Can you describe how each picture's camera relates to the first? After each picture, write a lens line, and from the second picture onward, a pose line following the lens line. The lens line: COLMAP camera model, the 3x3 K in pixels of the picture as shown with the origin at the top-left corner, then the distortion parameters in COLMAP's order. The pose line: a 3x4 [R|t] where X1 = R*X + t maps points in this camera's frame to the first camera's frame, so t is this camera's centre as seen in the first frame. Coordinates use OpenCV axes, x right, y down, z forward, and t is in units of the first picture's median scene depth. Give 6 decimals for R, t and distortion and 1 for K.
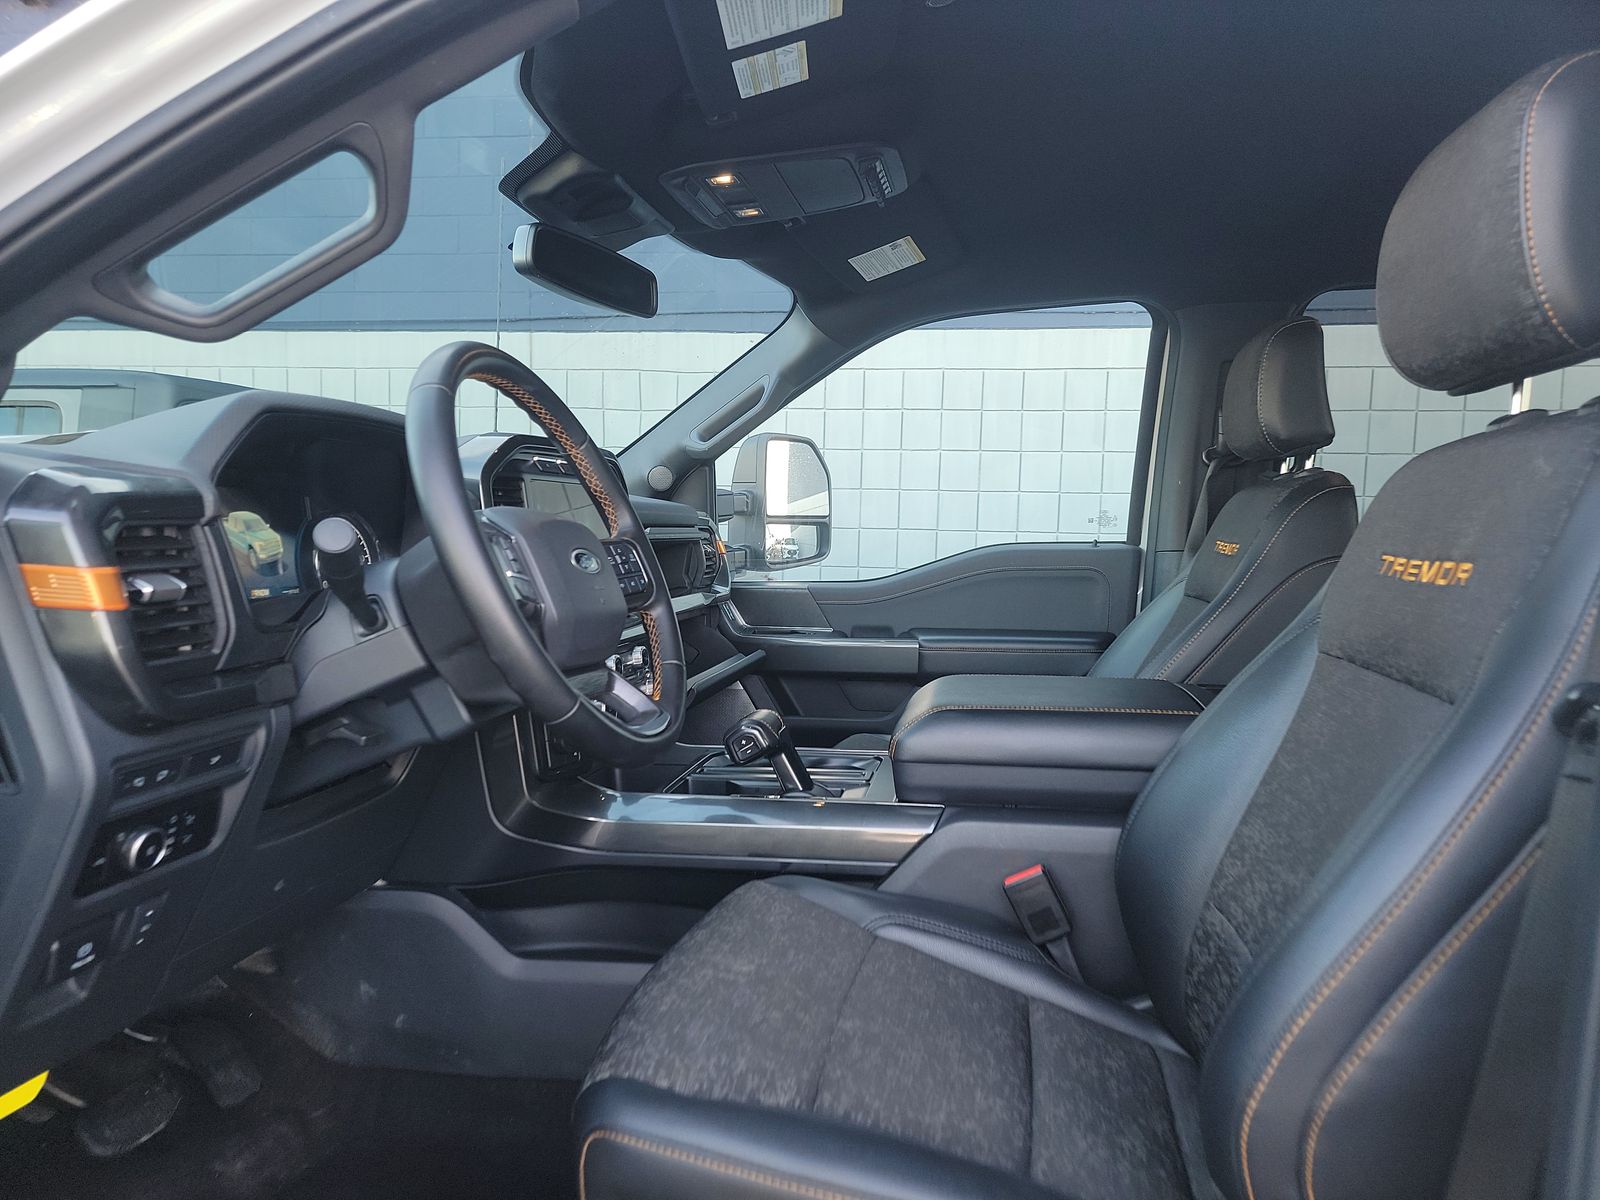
lens RADIAL K [[1115.7, 0, 800.0], [0, 1115.7, 600.0], [0, 0, 1]] dist [0.070500, -0.062355]
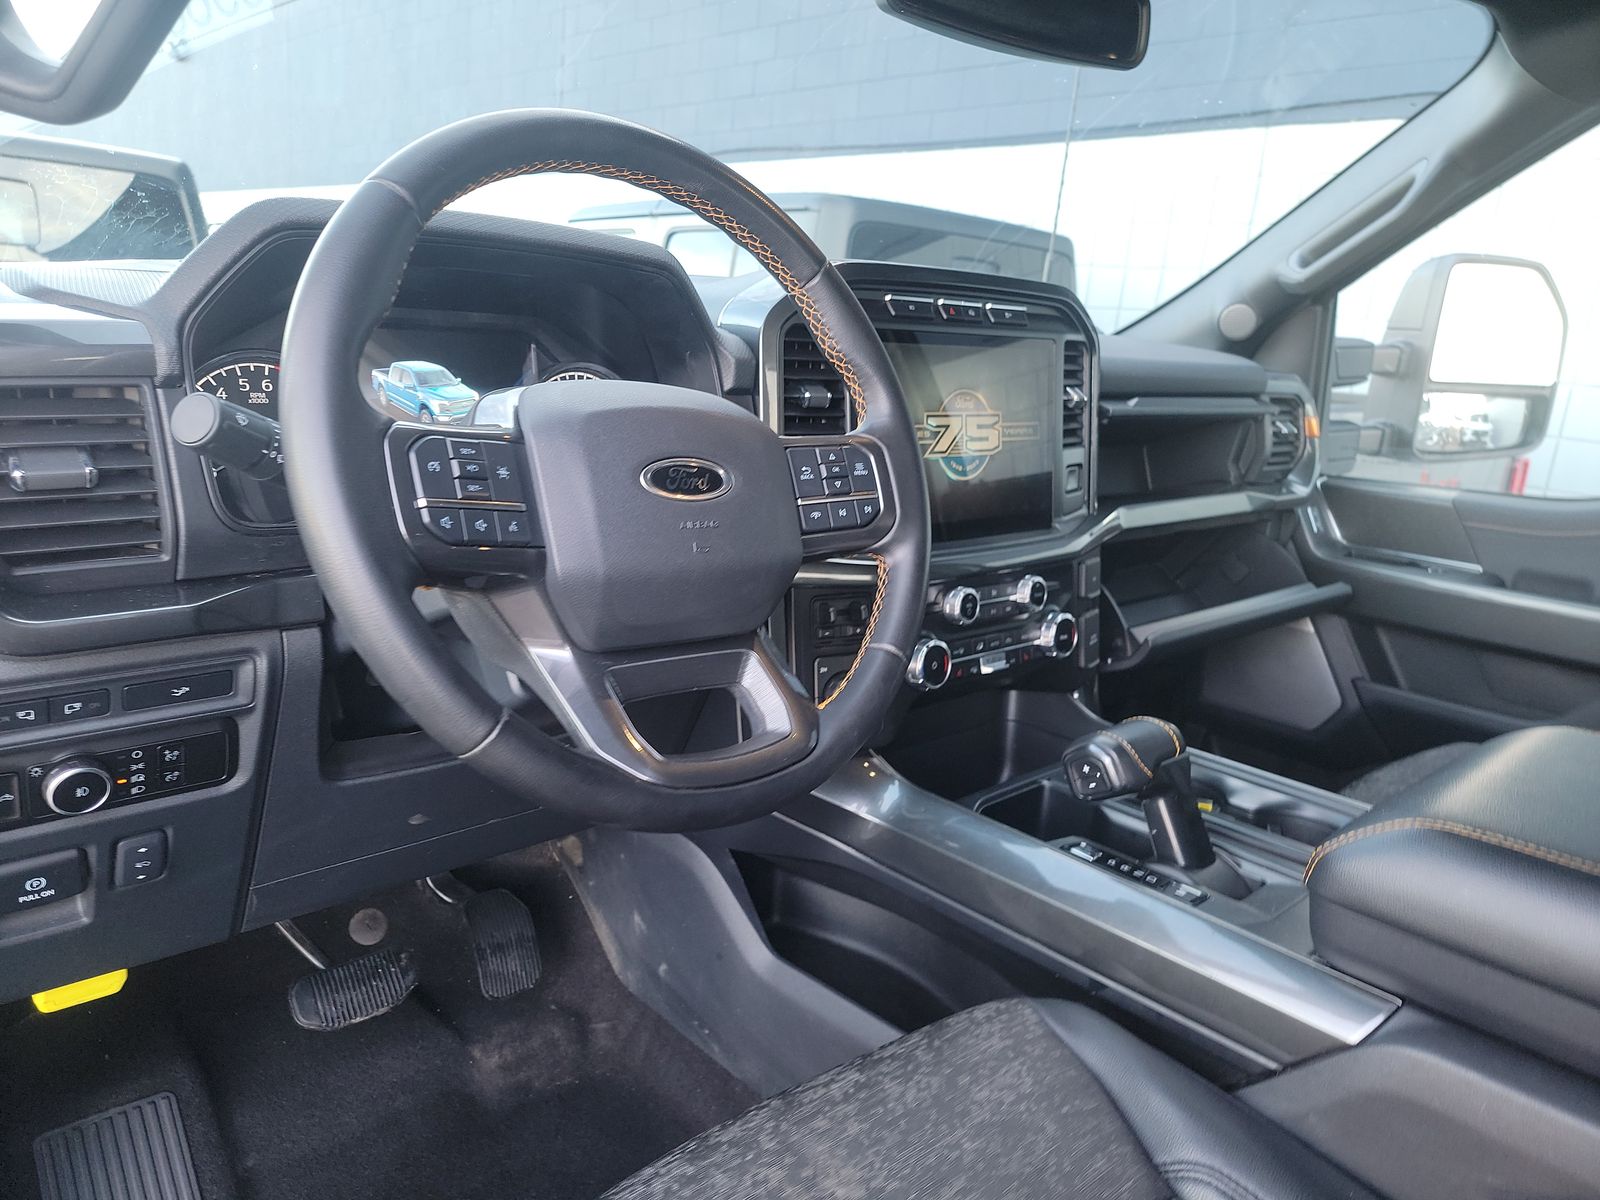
lens RADIAL K [[1115.7, 0, 800.0], [0, 1115.7, 600.0], [0, 0, 1]] dist [0.070500, -0.062355]
pose [[0.796152, 0.182639, -0.576875, 0.168890], [-0.093785, 0.979085, 0.180545, -0.065239], [0.597784, -0.089640, 0.796630, 0.407933]]
